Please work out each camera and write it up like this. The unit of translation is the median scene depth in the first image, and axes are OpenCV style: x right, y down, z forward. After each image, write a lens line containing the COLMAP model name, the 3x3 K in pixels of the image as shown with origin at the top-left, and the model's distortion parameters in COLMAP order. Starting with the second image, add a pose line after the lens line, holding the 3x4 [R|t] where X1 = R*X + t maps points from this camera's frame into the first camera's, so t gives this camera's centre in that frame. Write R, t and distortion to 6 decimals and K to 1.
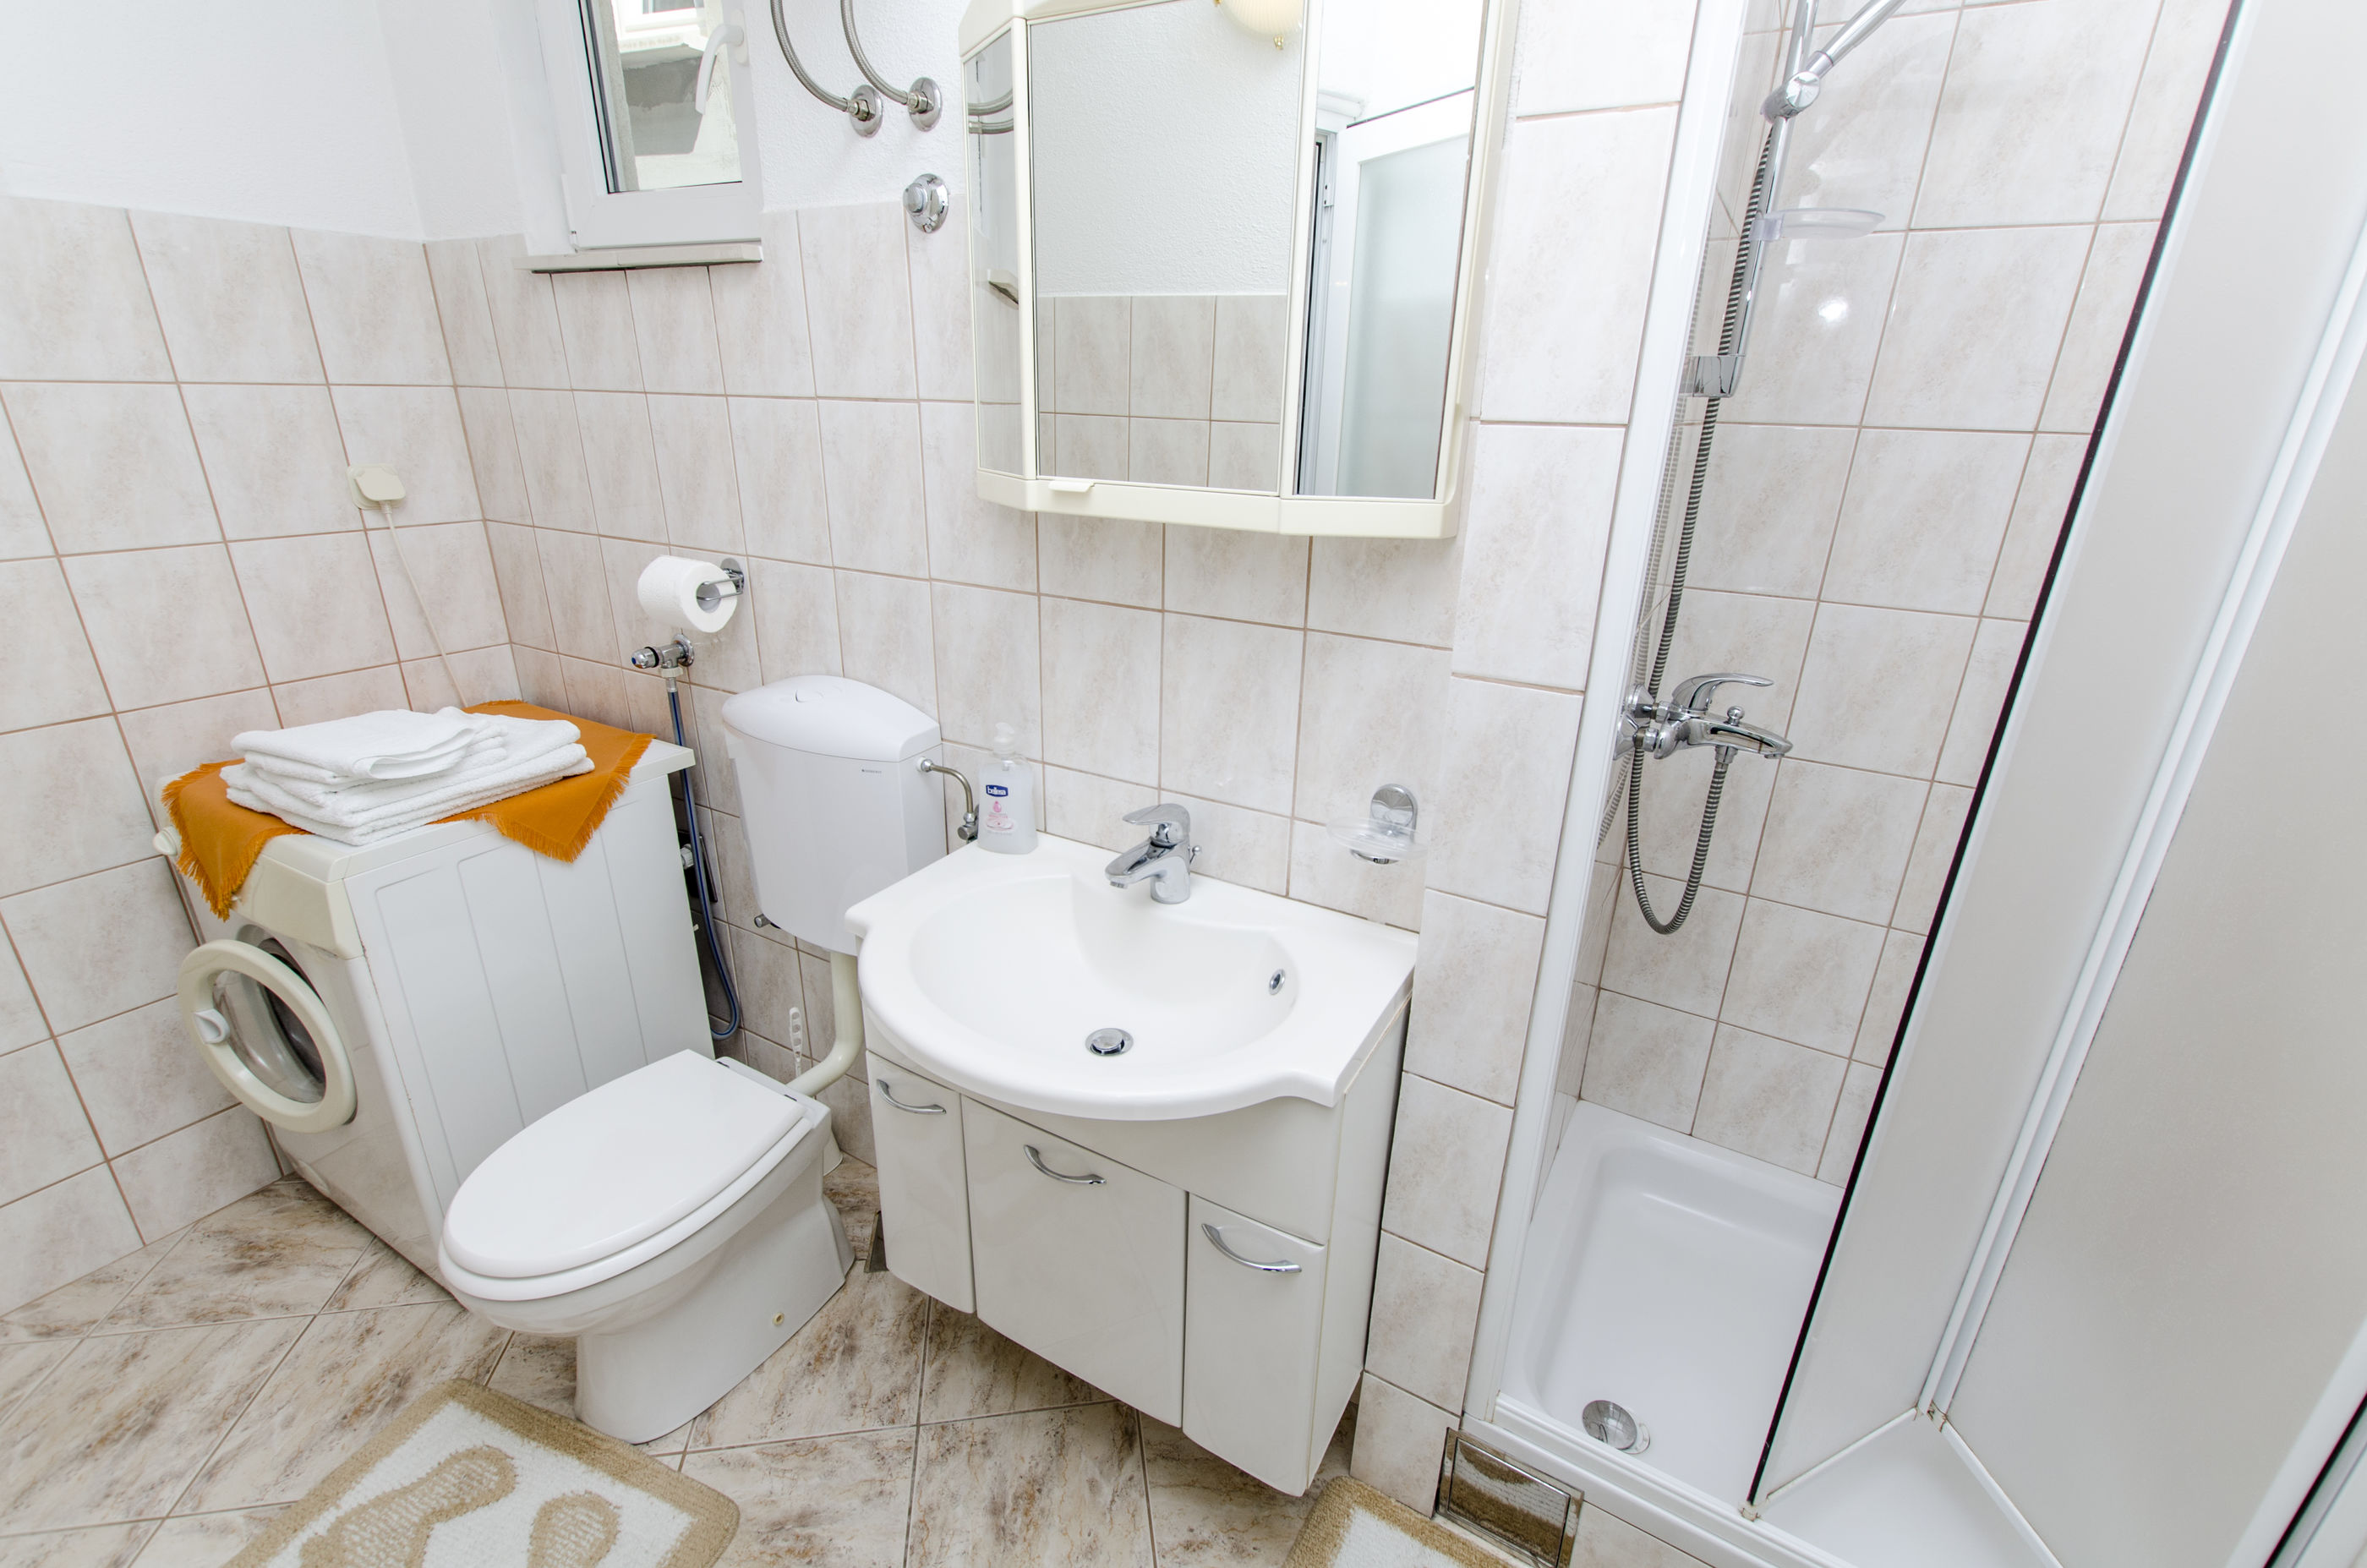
lens RADIAL K [[1023.2, 0, 1187.9], [0, 1023.2, 777.1], [0, 0, 1]] dist [0.010941, -0.004486]
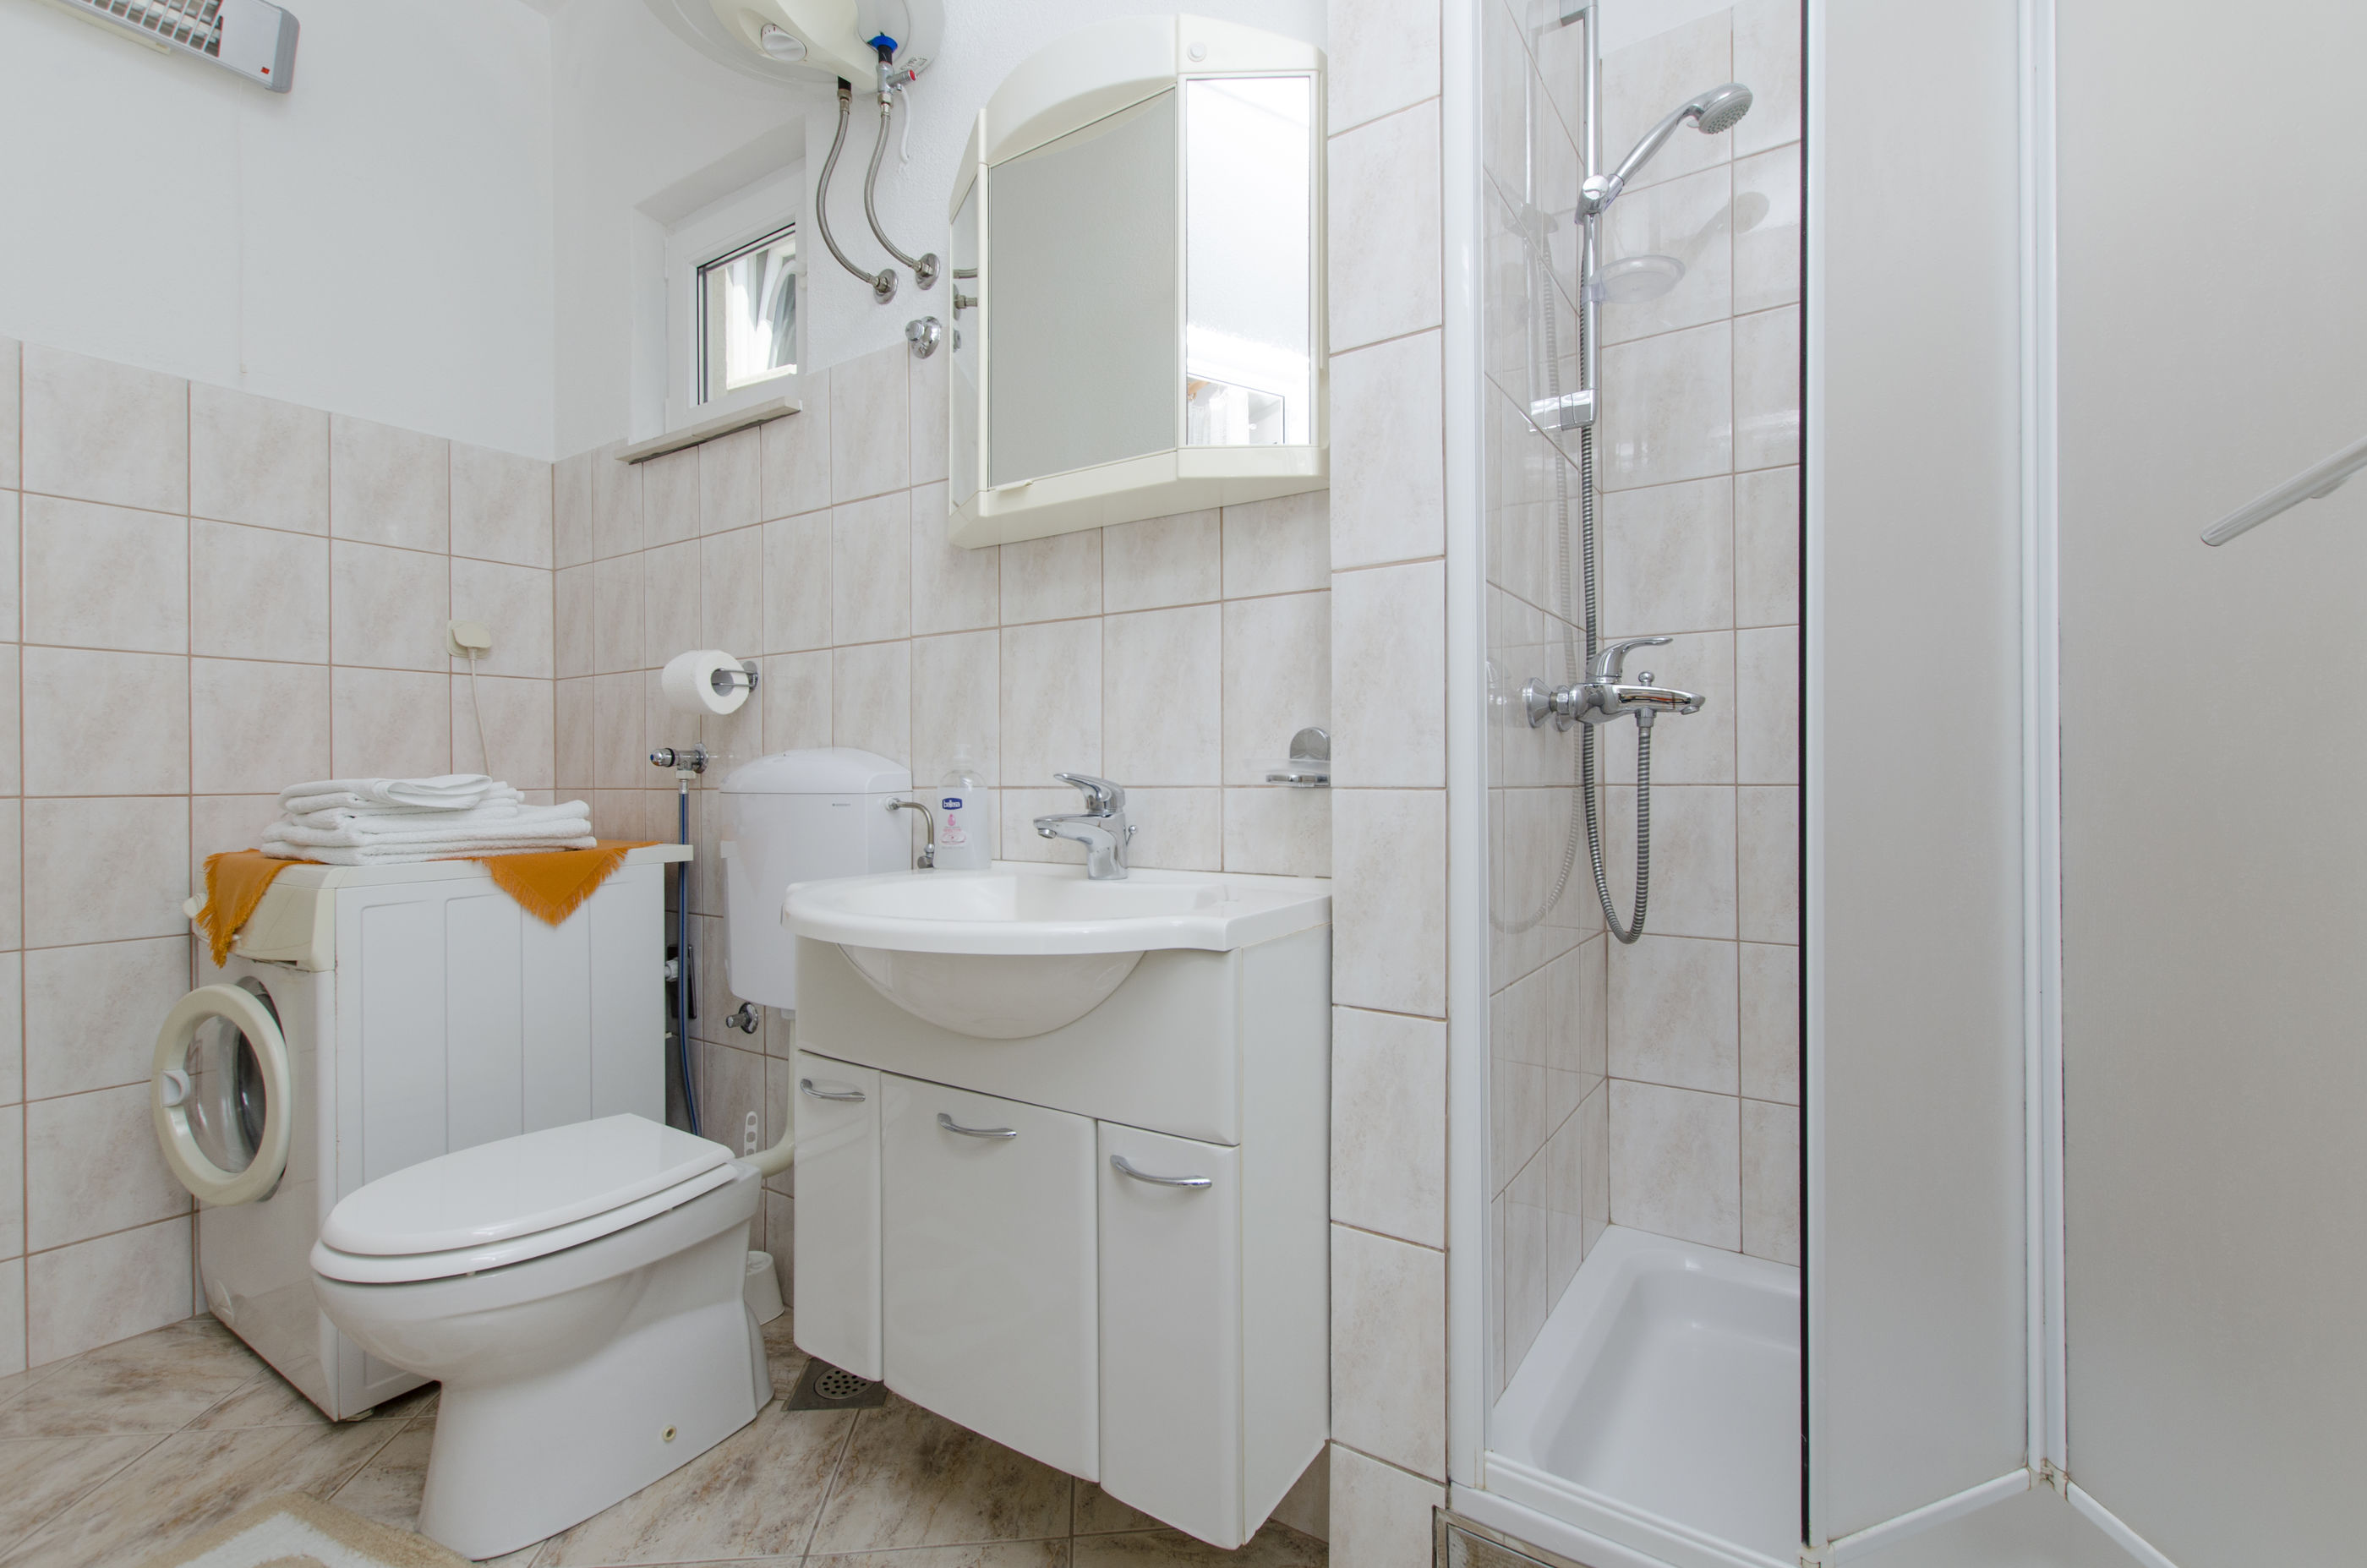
lens RADIAL K [[1023.2, 0, 1187.9], [0, 1023.2, 777.1], [0, 0, 1]] dist [0.010941, -0.004486]
pose [[0.997557, -0.028939, -0.063583, 0.108895], [0.004468, 0.934730, -0.355331, 0.324262], [0.069715, 0.354179, 0.932575, 0.027966]]
